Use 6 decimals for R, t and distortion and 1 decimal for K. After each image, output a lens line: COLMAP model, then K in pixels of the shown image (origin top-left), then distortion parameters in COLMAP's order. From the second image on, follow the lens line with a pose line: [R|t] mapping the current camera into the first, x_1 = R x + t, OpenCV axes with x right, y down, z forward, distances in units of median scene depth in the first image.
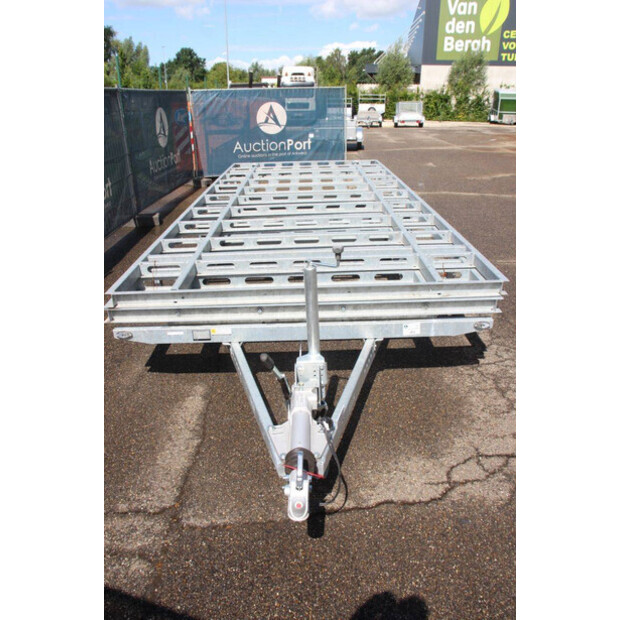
lens RADIAL K [[504.4, 0, 311.9], [0, 504.4, 307.6], [0, 0, 1]] dist [-0.146245, 0.108170]
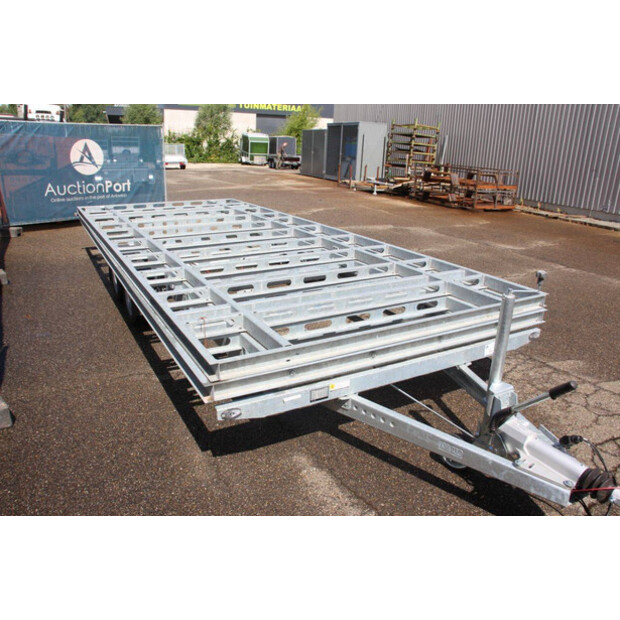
lens RADIAL K [[504.4, 0, 311.9], [0, 504.4, 308.0], [0, 0, 1]] dist [-0.146245, 0.108170]
pose [[0.874661, -0.113230, 0.471325, -0.165687], [0.150160, 0.987796, -0.041353, -0.015140], [-0.460891, 0.106944, 0.880989, 0.062400]]
